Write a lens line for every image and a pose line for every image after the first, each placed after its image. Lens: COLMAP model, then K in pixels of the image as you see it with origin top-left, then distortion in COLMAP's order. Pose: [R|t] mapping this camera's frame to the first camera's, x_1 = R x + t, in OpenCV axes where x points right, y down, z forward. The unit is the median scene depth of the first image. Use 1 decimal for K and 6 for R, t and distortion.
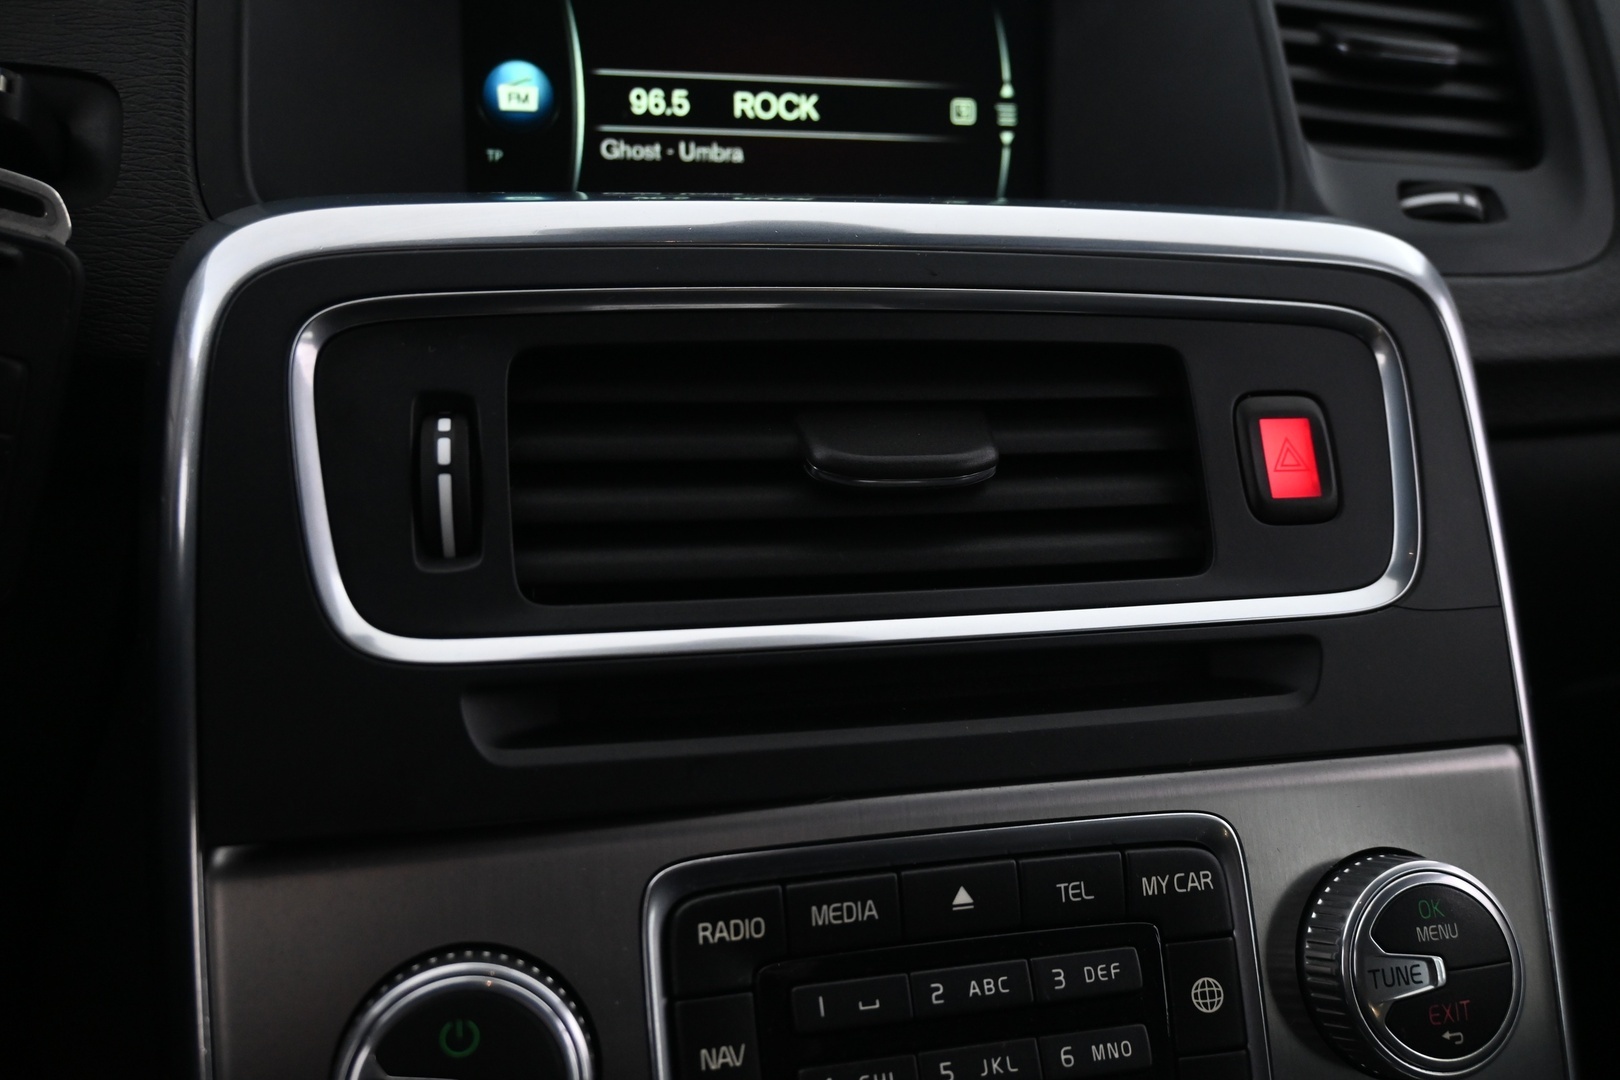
lens RADIAL K [[1396.5, 0, 816.8], [0, 1396.5, 534.9], [0, 0, 1]] dist [-0.011073, 0.006779]
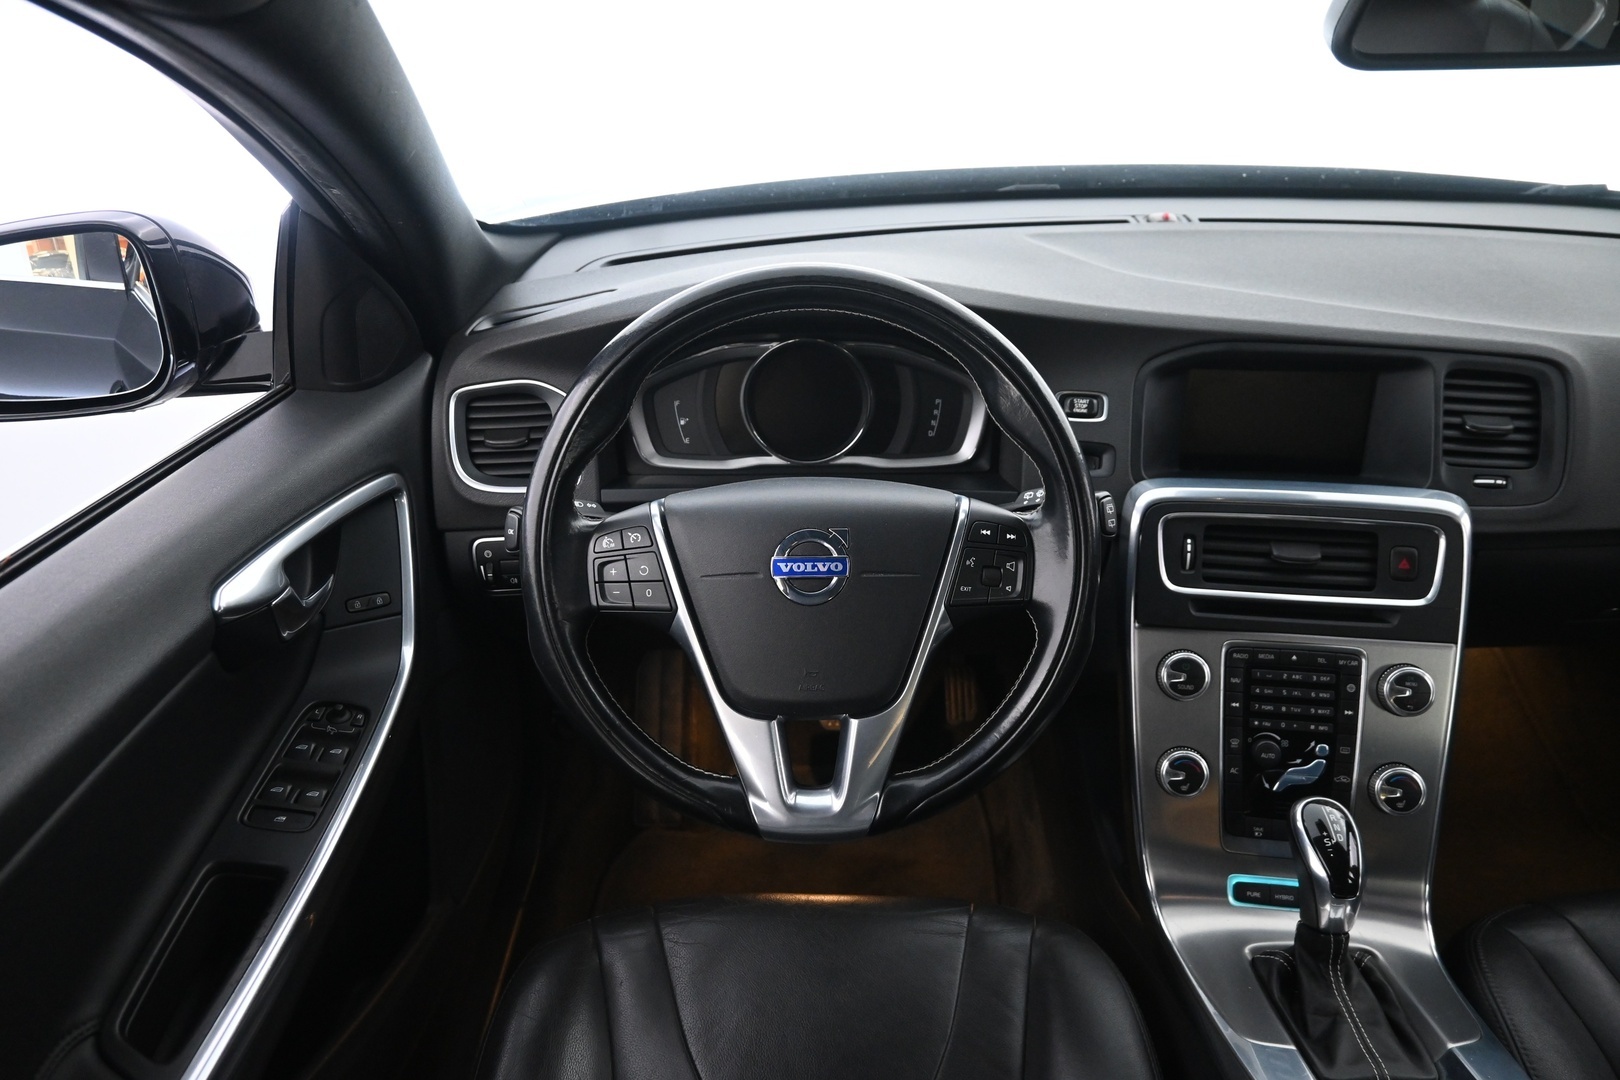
lens RADIAL K [[1114.1, 0, 806.3], [0, 1114.1, 541.5], [0, 0, 1]] dist [-0.007863, -0.003473]
pose [[0.925026, 0.130856, -0.356657, -0.124052], [-0.066912, 0.980249, 0.186106, -0.679839], [0.373965, -0.148289, 0.915511, -2.860342]]
